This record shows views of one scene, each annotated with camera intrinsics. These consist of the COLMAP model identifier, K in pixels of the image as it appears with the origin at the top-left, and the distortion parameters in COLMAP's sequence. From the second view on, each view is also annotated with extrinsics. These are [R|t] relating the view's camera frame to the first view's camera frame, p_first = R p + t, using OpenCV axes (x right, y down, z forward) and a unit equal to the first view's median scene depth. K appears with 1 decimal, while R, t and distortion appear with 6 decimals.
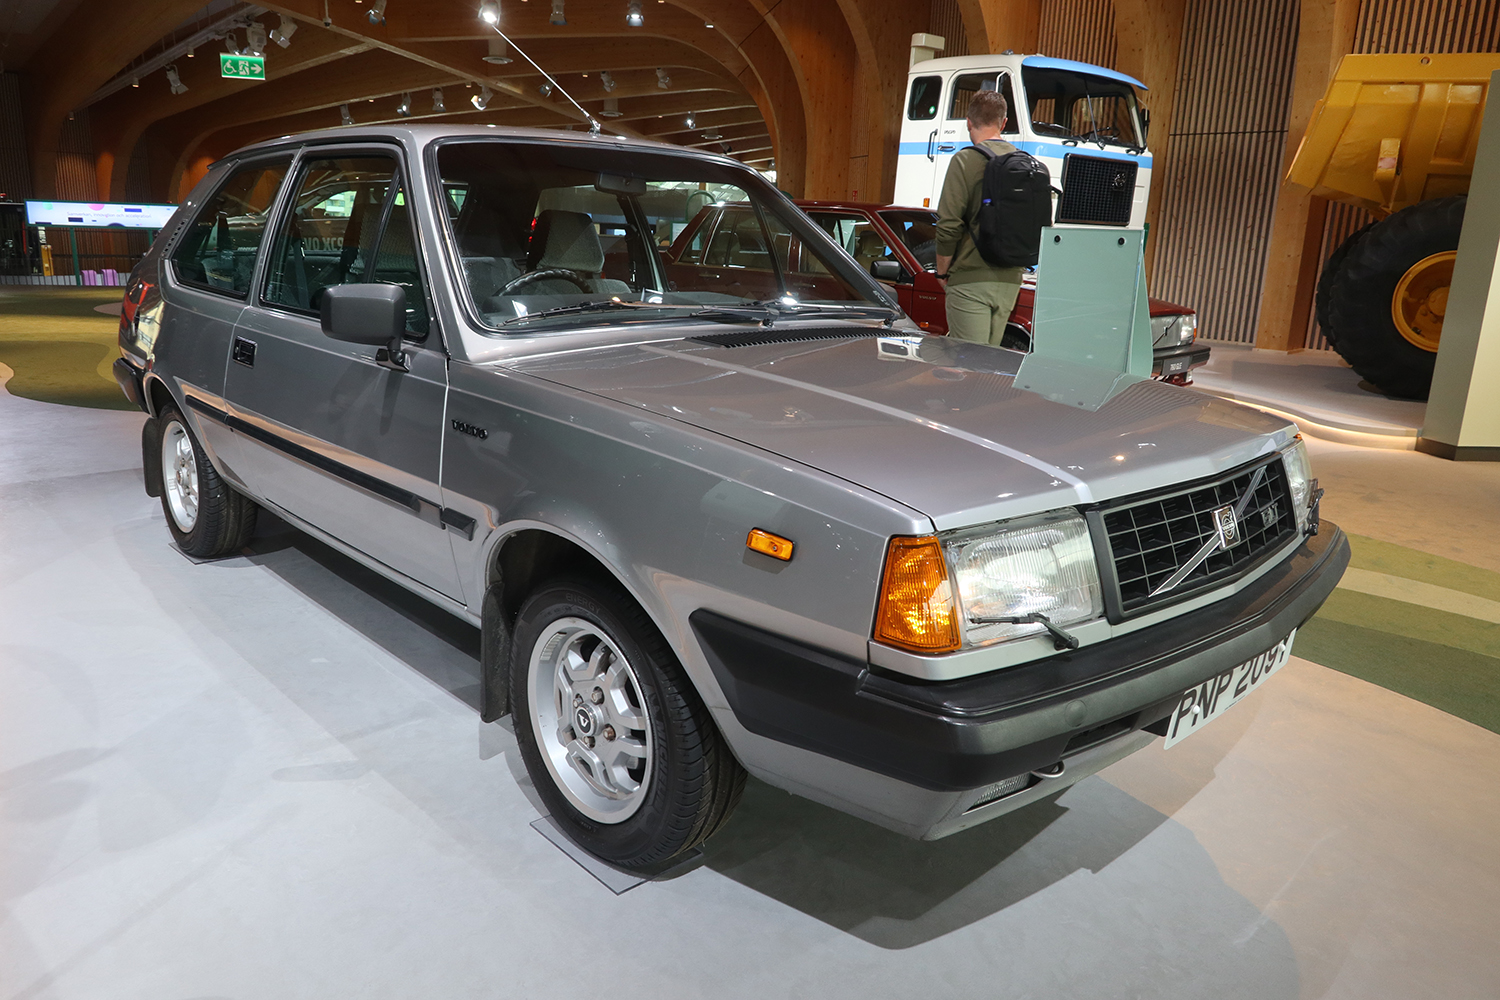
lens RADIAL K [[1026.3, 0, 750.0], [0, 1026.3, 500.0], [0, 0, 1]] dist [-0.004912, -0.000873]
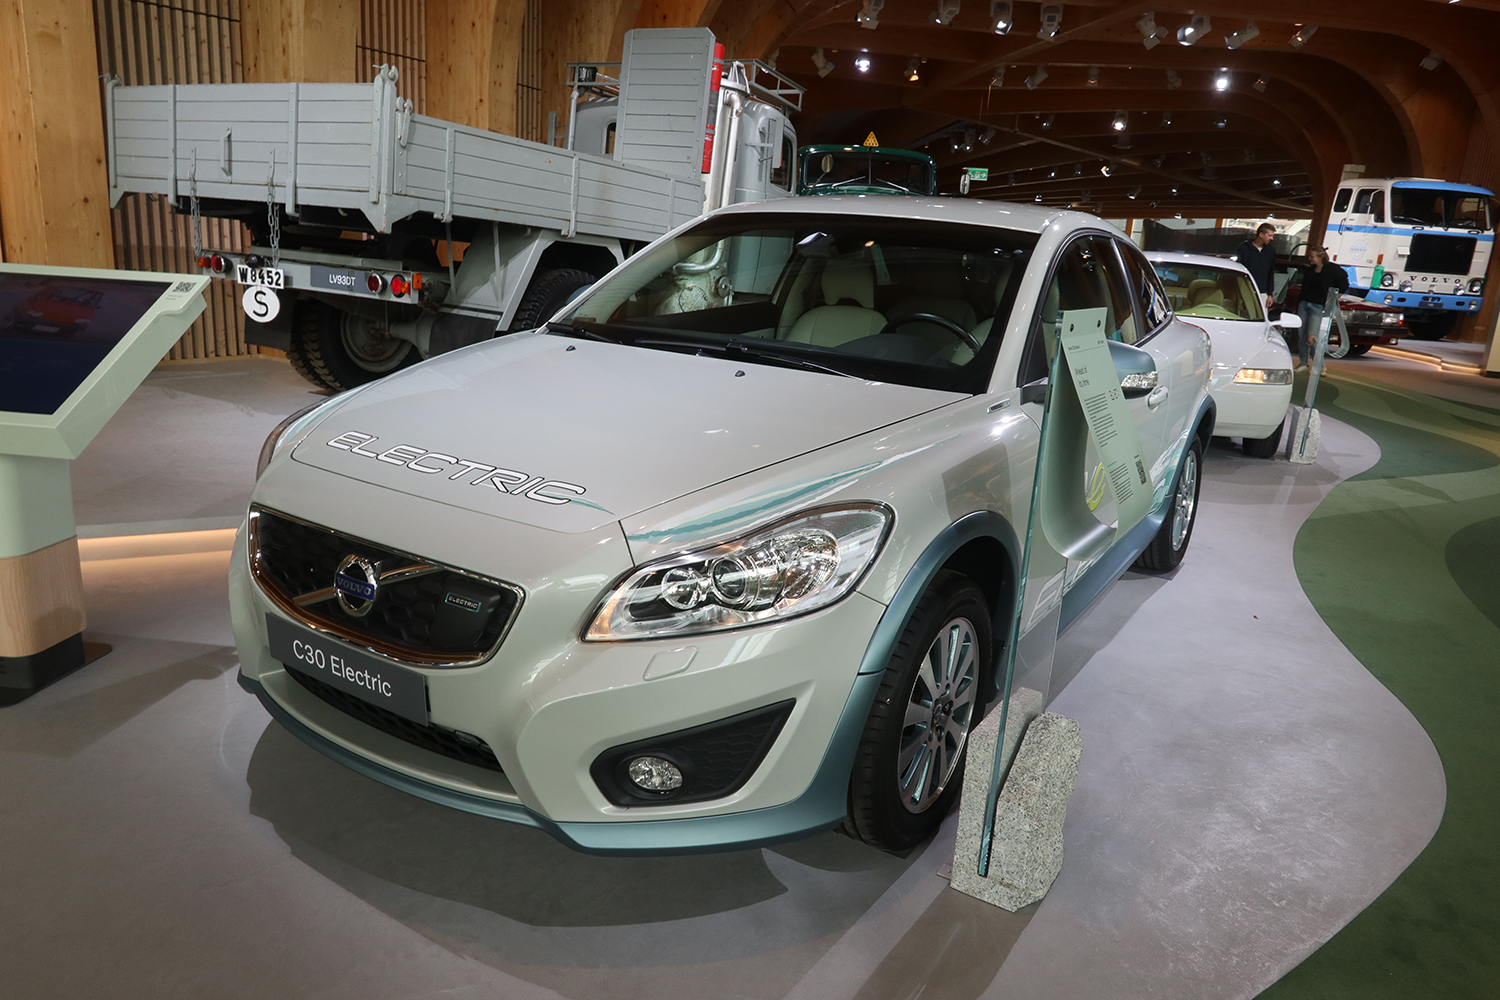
lens RADIAL K [[1024.7, 0, 750.0], [0, 1024.7, 500.0], [0, 0, 1]] dist [0.003383, 0.001745]
pose [[0.840714, 0.156141, -0.518478, 0.311269], [-0.169479, 0.985290, 0.021912, 0.270013], [0.514273, 0.069449, 0.854810, -1.058218]]
